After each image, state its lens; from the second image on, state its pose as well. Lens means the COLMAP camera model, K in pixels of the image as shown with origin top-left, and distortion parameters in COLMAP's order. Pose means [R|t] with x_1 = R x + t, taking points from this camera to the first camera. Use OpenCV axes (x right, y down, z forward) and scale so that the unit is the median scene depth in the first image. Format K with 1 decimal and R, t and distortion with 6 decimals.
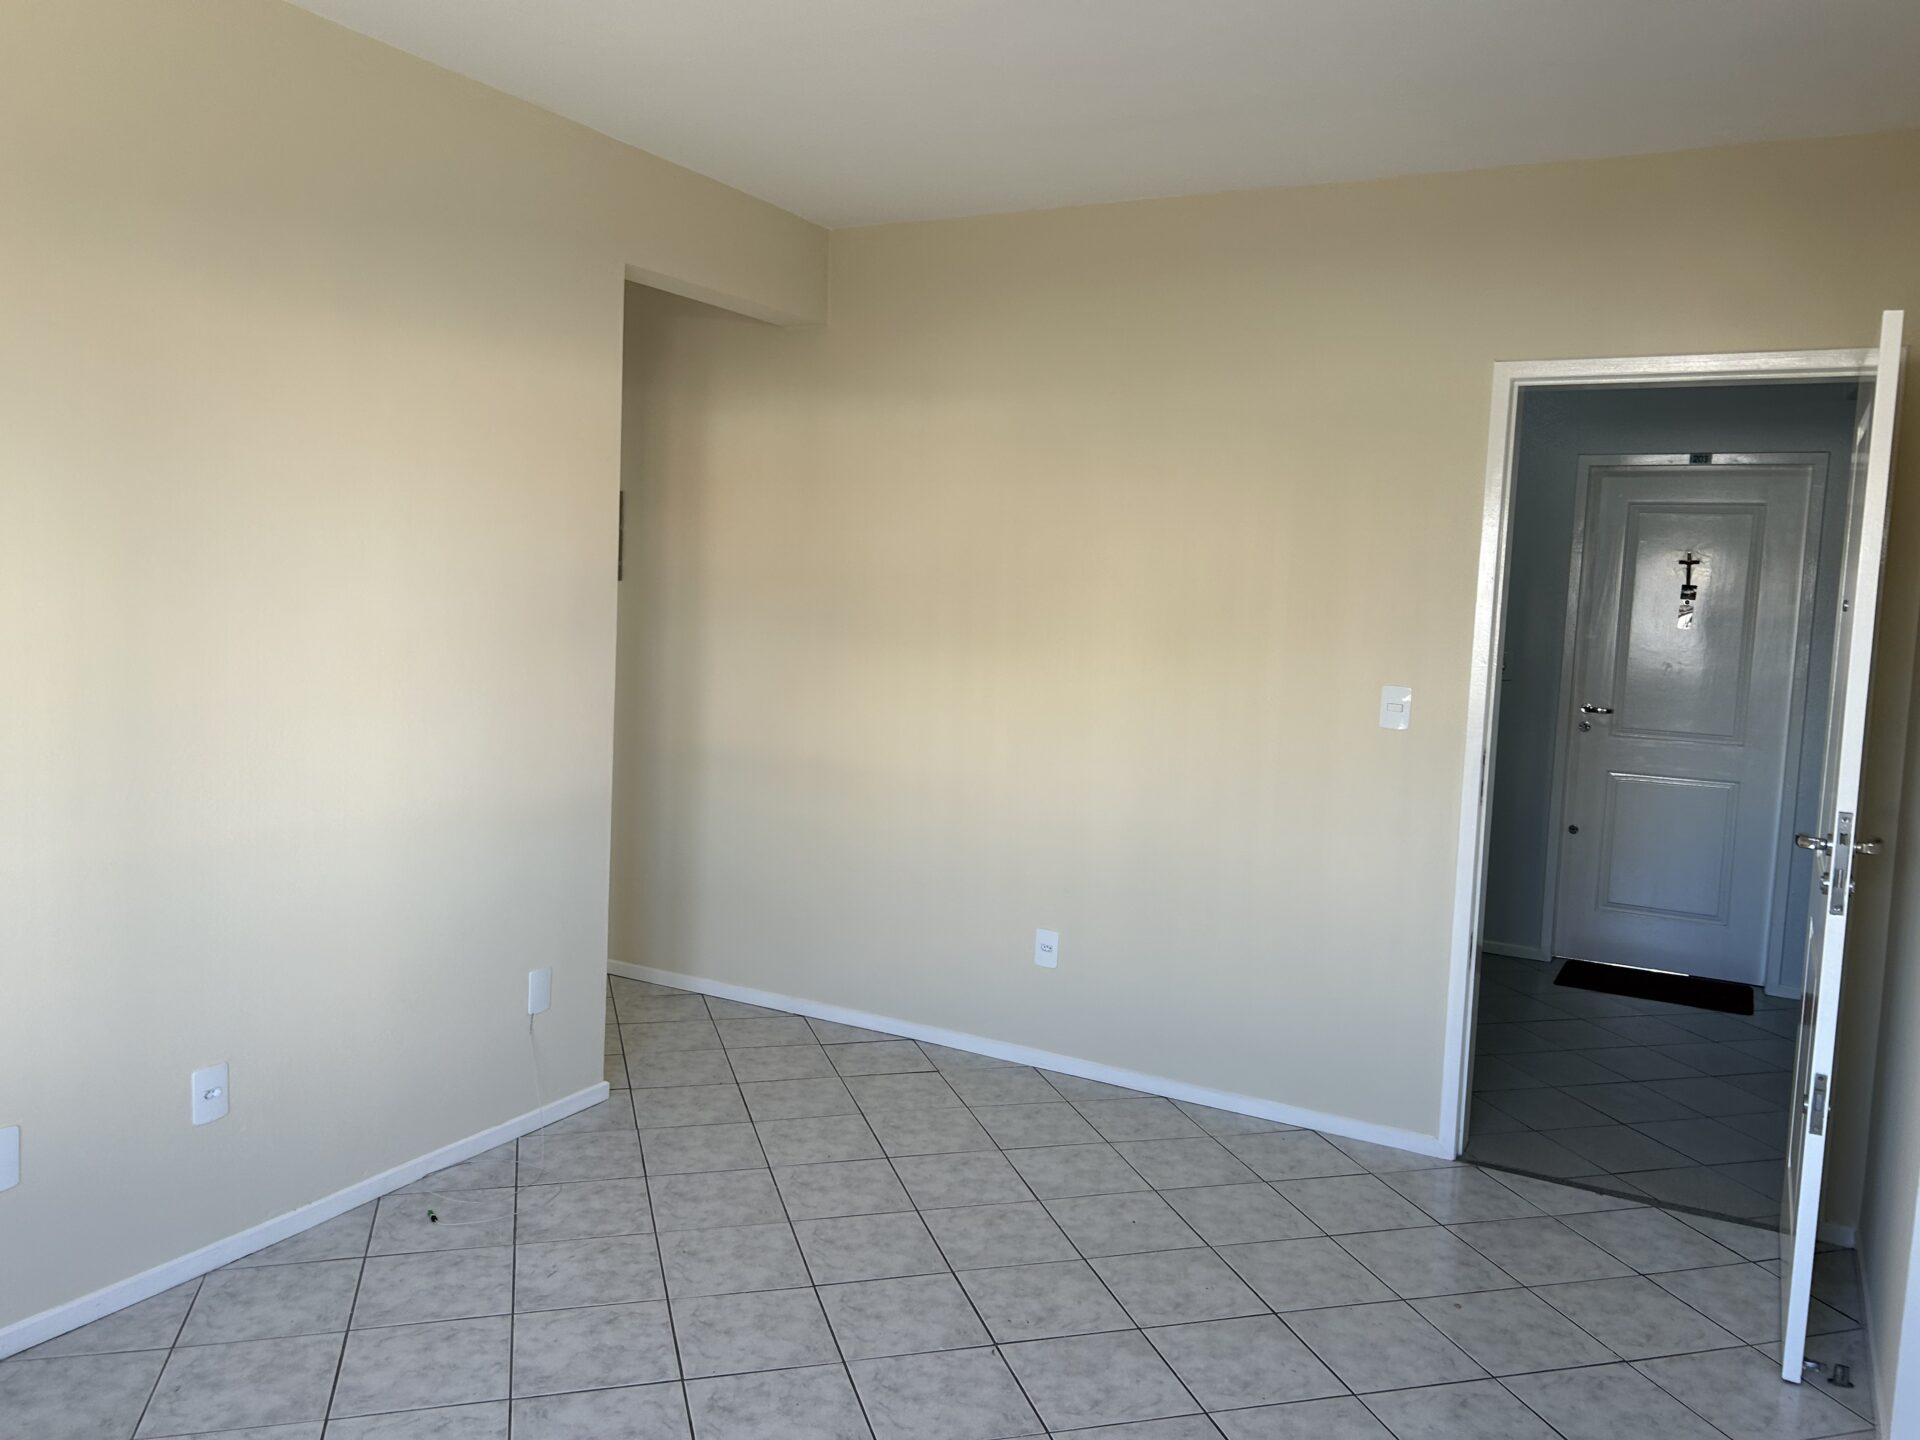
lens RADIAL K [[1459.4, 0, 954.6], [0, 1459.4, 701.9], [0, 0, 1]] dist [0.041910, -0.012836]
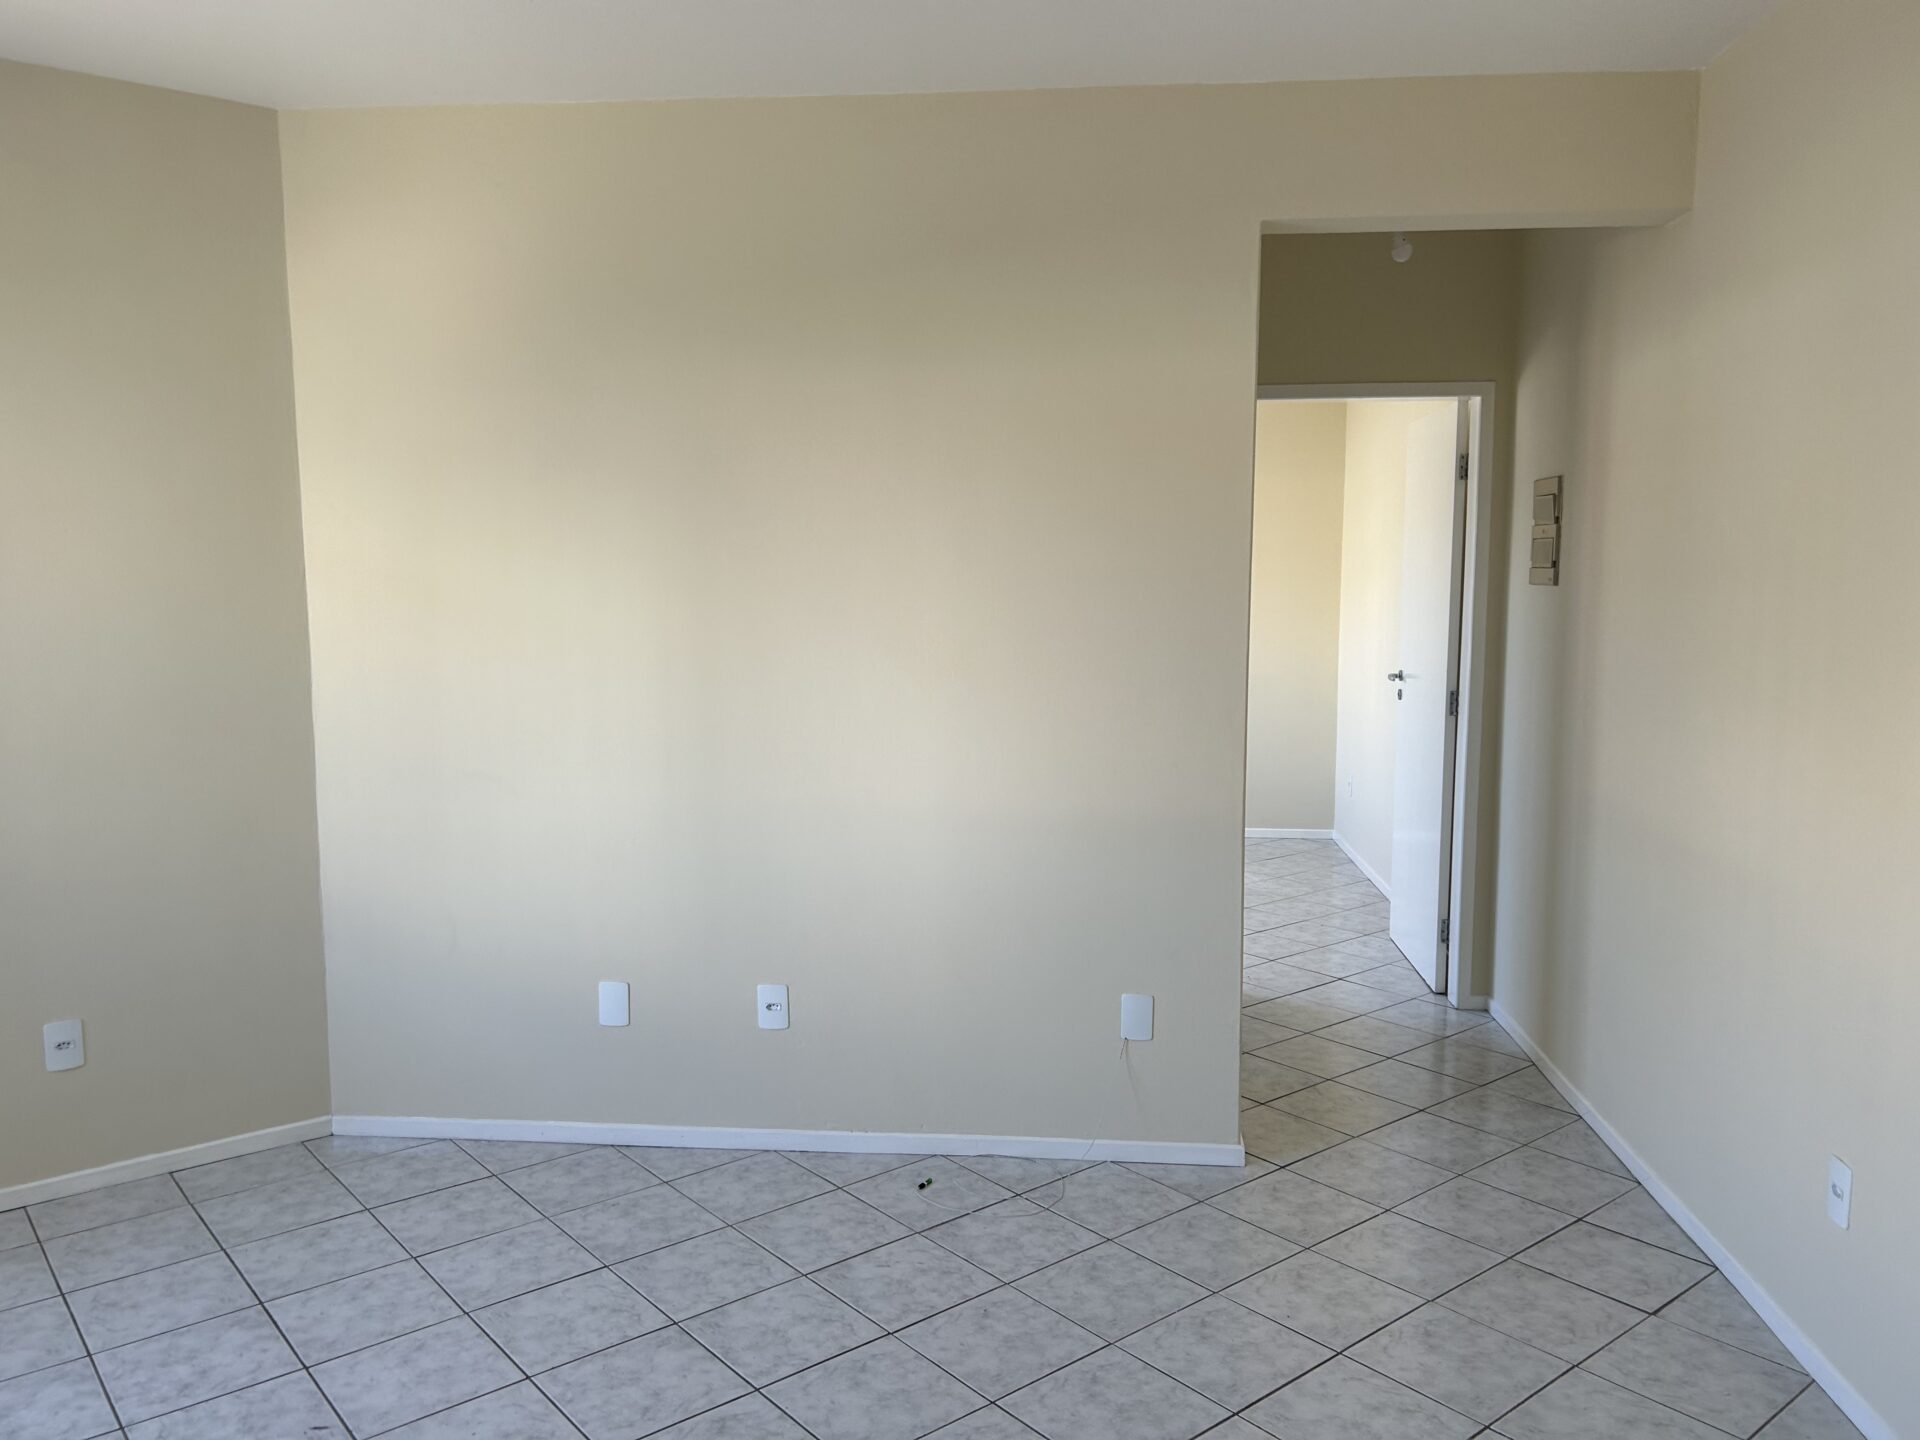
lens RADIAL K [[1459.4, 0, 961.1], [0, 1459.4, 726.6], [0, 0, 1]] dist [0.041910, -0.012836]
pose [[0.400445, 0.054204, -0.914716, 0.590497], [-0.061623, 0.997582, 0.032137, -0.015484], [0.914246, 0.043498, 0.402817, 0.568632]]
